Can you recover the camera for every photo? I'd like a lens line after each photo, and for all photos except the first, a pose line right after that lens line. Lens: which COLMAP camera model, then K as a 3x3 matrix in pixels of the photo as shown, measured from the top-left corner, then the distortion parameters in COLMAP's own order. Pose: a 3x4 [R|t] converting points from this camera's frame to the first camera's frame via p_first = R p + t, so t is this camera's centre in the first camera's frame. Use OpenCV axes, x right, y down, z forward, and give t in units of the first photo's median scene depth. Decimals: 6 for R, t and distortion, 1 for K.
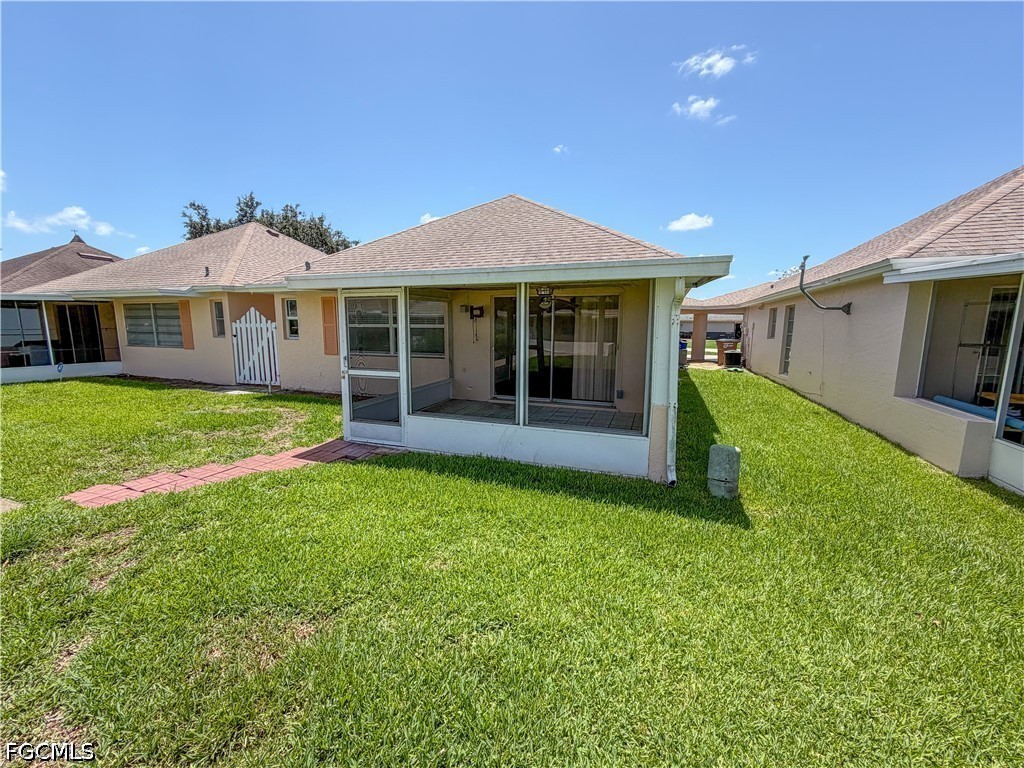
lens RADIAL K [[416.8, 0, 512.0], [0, 416.8, 384.0], [0, 0, 1]] dist [-0.001153, -0.000032]
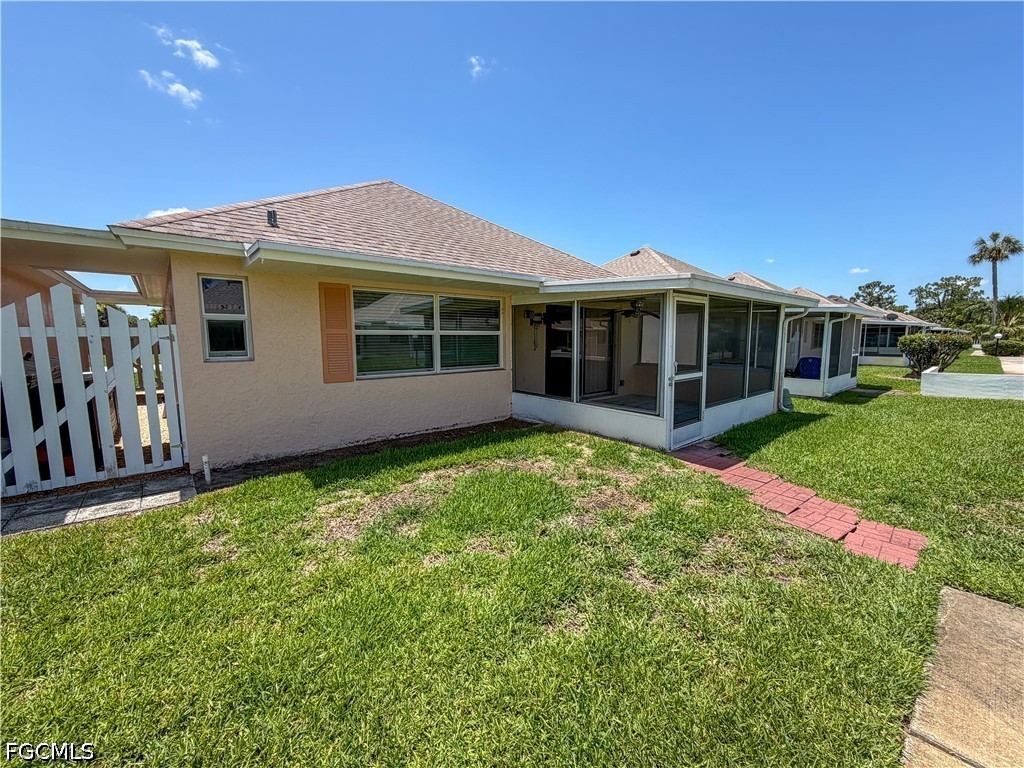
lens RADIAL K [[406.2, 0, 512.0], [0, 406.2, 384.0], [0, 0, 1]] dist [-0.000228, 0.000099]
pose [[0.494510, -0.107949, 0.862443, -1.423275], [0.126205, 0.990660, 0.051633, -0.113818], [-0.859961, 0.083312, 0.503514, 0.869694]]
